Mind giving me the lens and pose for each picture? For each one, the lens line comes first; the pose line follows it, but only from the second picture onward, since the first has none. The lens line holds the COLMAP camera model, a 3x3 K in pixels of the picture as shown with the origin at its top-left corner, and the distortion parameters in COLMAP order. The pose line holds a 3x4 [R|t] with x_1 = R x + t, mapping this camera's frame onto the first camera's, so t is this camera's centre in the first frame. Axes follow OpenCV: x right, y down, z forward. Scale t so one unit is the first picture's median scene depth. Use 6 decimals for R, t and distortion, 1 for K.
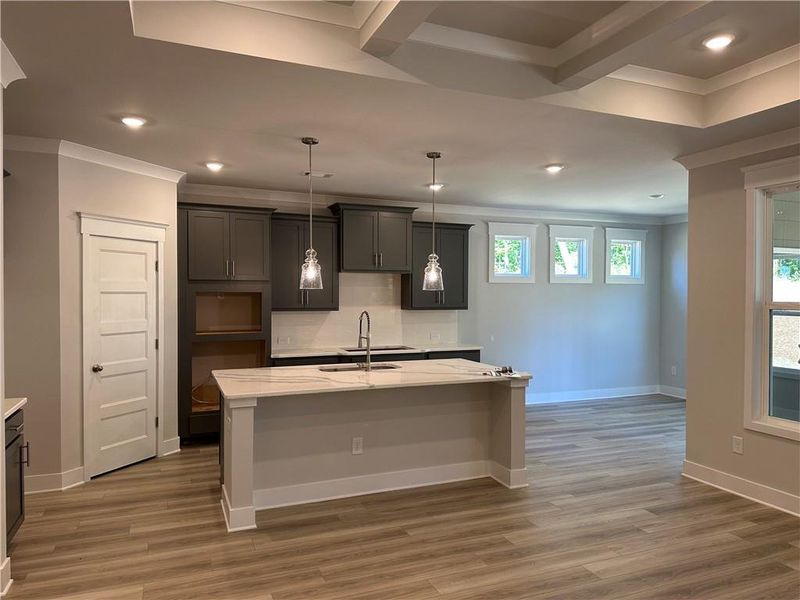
lens RADIAL K [[568.9, 0, 404.1], [0, 568.9, 302.3], [0, 0, 1]] dist [0.067650, -0.070019]
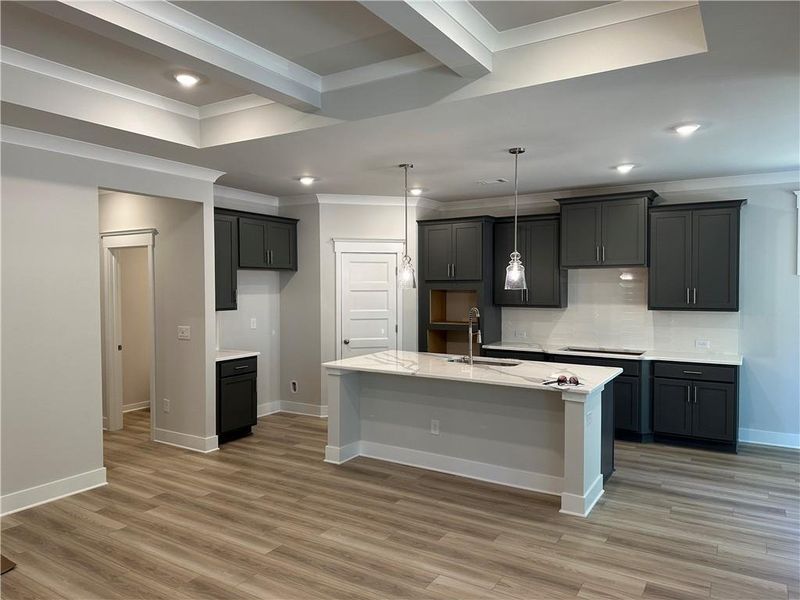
lens RADIAL K [[568.9, 0, 397.6], [0, 568.9, 299.8], [0, 0, 1]] dist [0.067650, -0.070019]
pose [[0.572648, 0.016230, -0.819641, 0.795434], [-0.007936, 0.999867, 0.014255, -0.017188], [0.819763, -0.001659, 0.572701, 0.288517]]
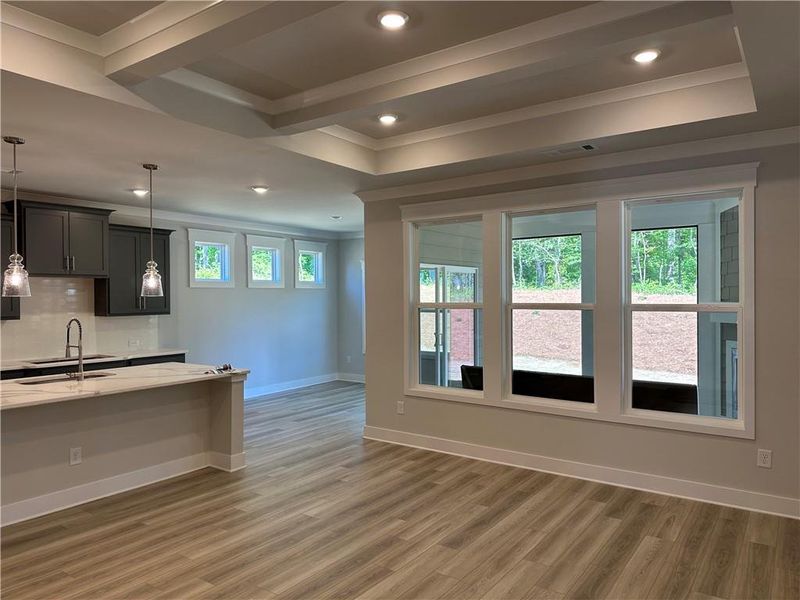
lens RADIAL K [[568.9, 0, 404.0], [0, 568.9, 296.6], [0, 0, 1]] dist [0.067650, -0.070019]
pose [[0.847361, -0.009640, 0.530929, -0.127474], [0.016669, 0.999825, -0.008450, -0.004954], [-0.530755, 0.016011, 0.847374, -0.148643]]
